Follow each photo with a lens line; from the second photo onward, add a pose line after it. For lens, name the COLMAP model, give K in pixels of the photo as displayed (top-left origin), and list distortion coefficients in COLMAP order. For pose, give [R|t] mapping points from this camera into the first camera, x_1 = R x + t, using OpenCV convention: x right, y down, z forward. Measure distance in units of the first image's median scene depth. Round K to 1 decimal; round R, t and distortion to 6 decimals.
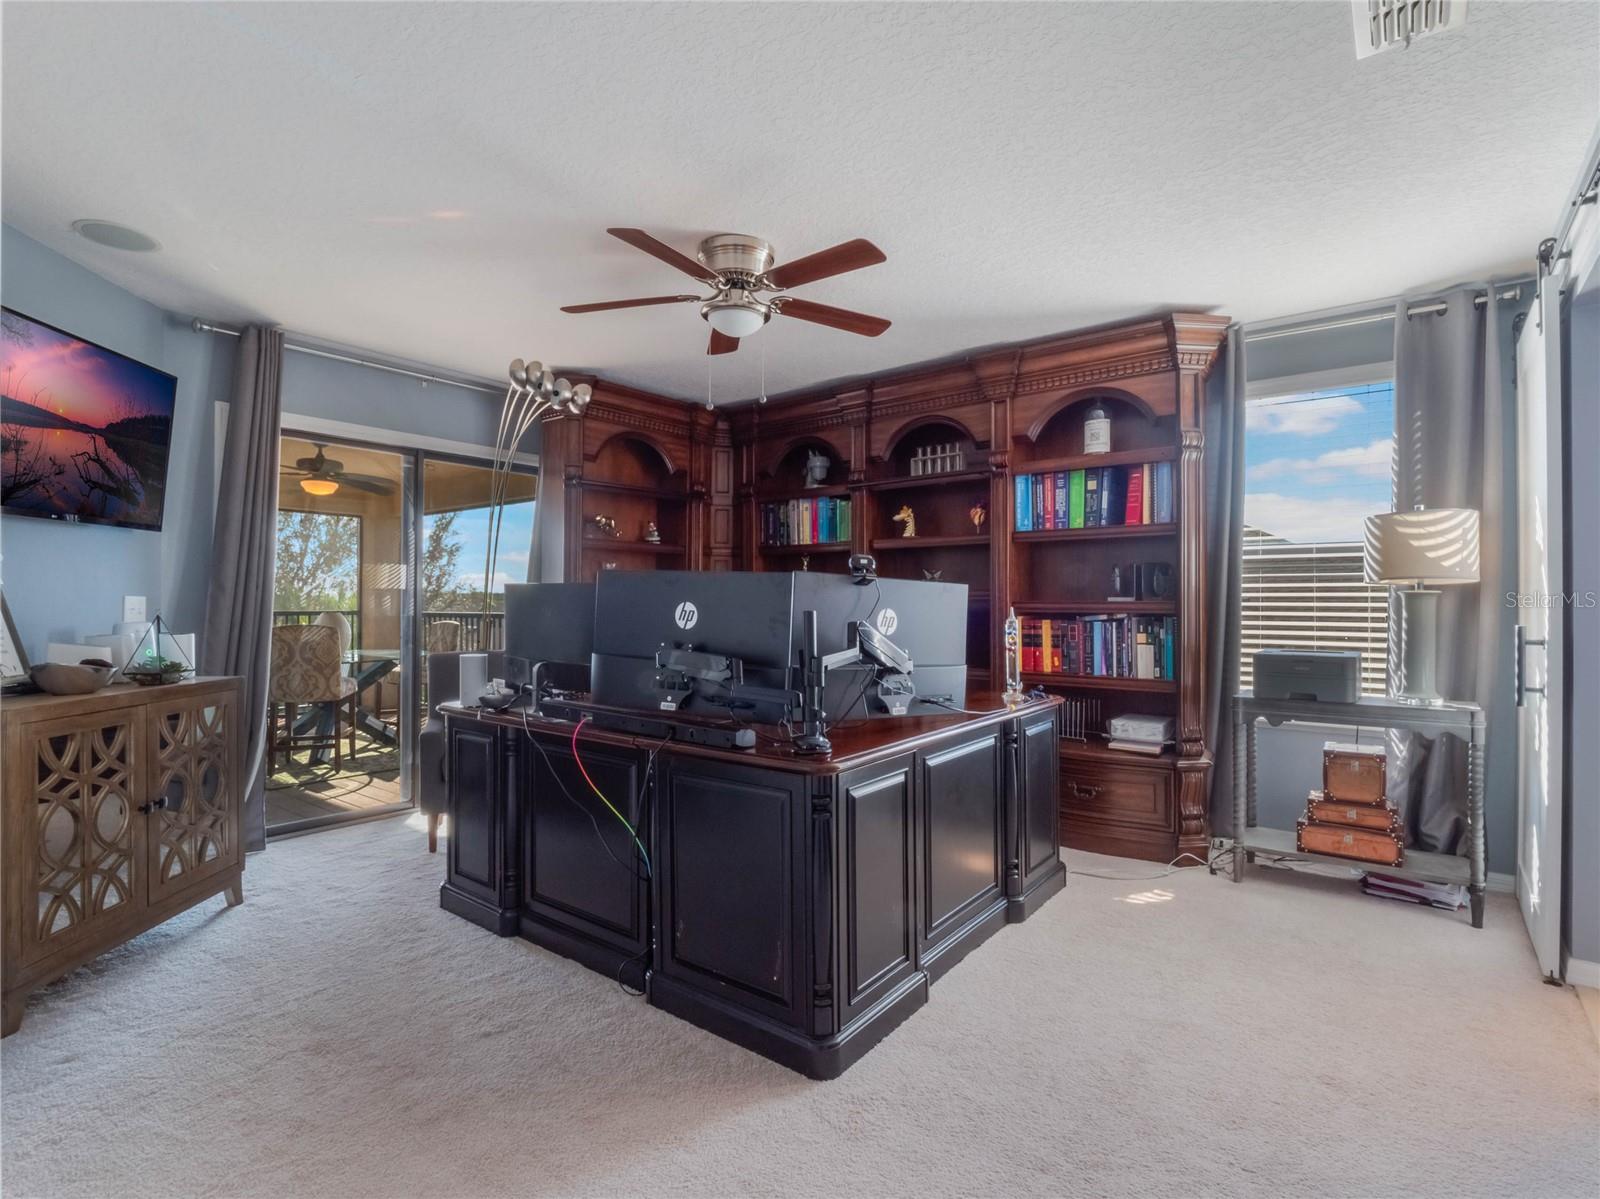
lens RADIAL K [[804.1, 0, 799.6], [0, 804.1, 598.1], [0, 0, 1]] dist [0.001168, 0.000074]
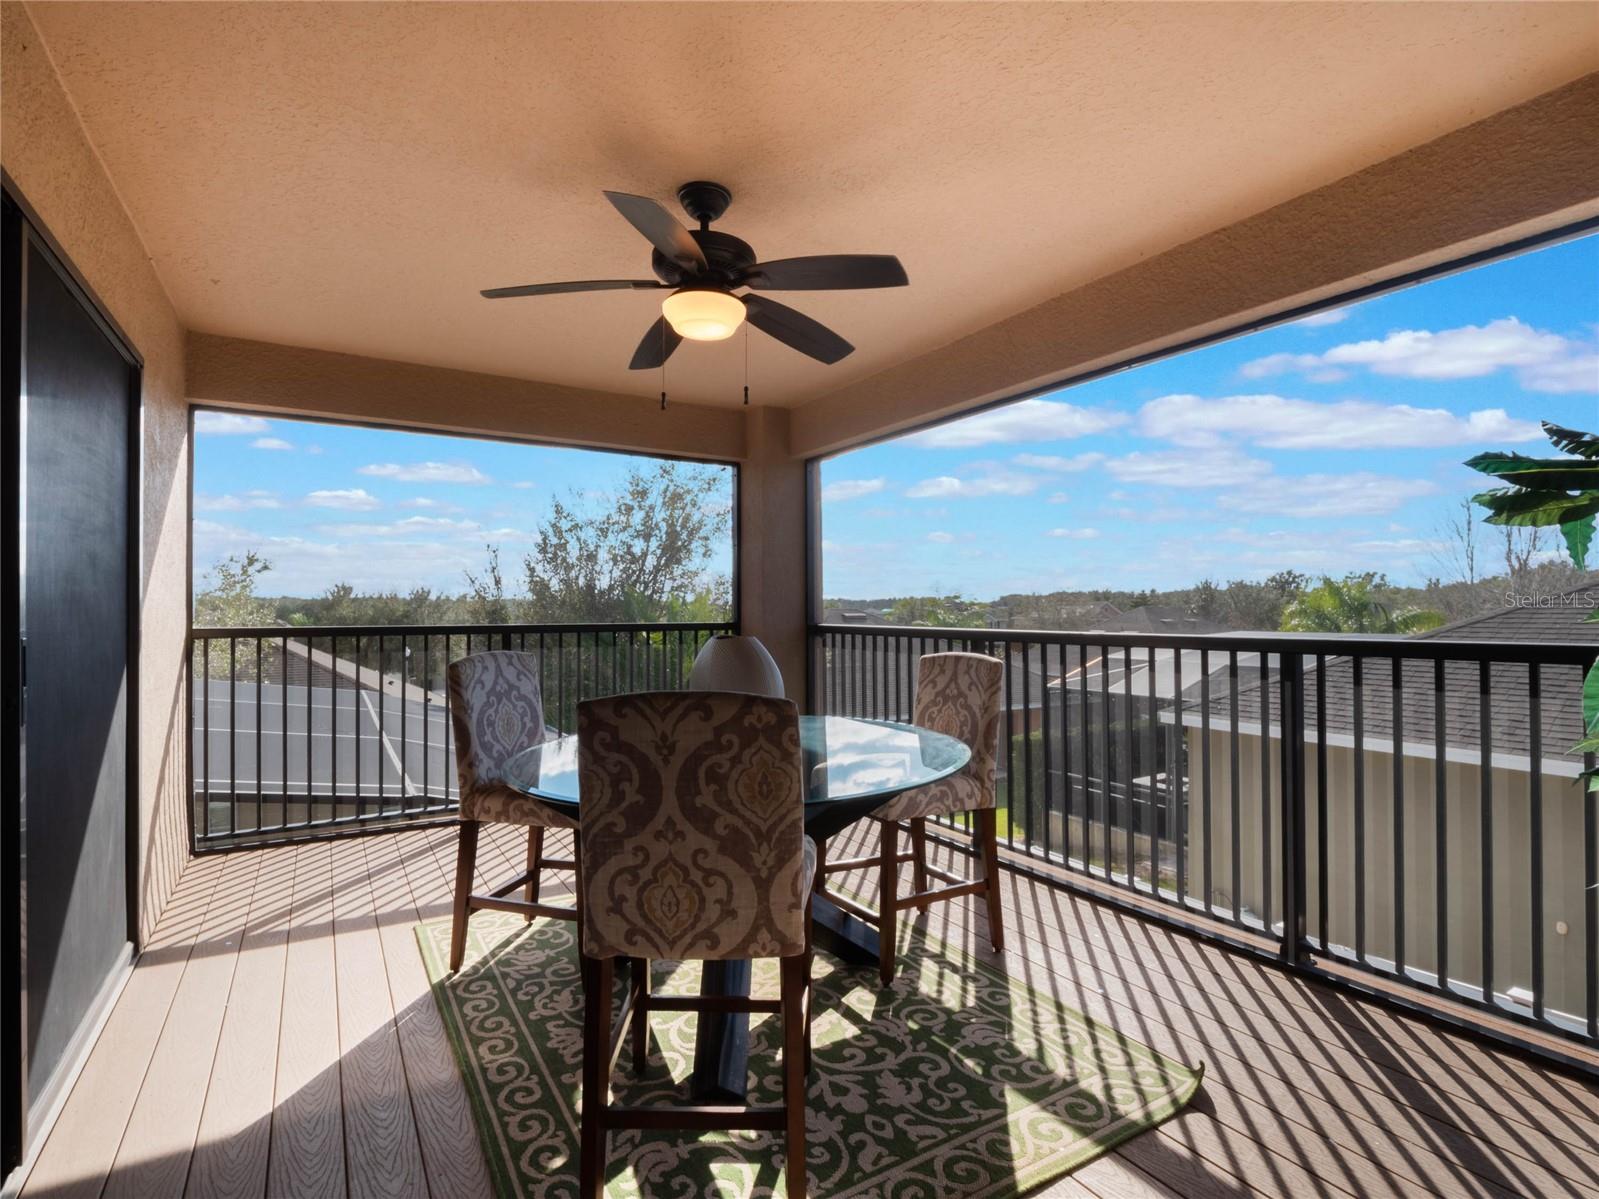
lens RADIAL K [[803.6, 0, 799.3], [0, 803.6, 599.6], [0, 0, 1]] dist [0.001168, 0.000074]
pose [[0.936291, -0.005966, -0.351174, -0.476738], [0.005029, 0.999981, -0.003581, 0.003321], [0.351189, 0.001587, 0.936303, 0.743581]]
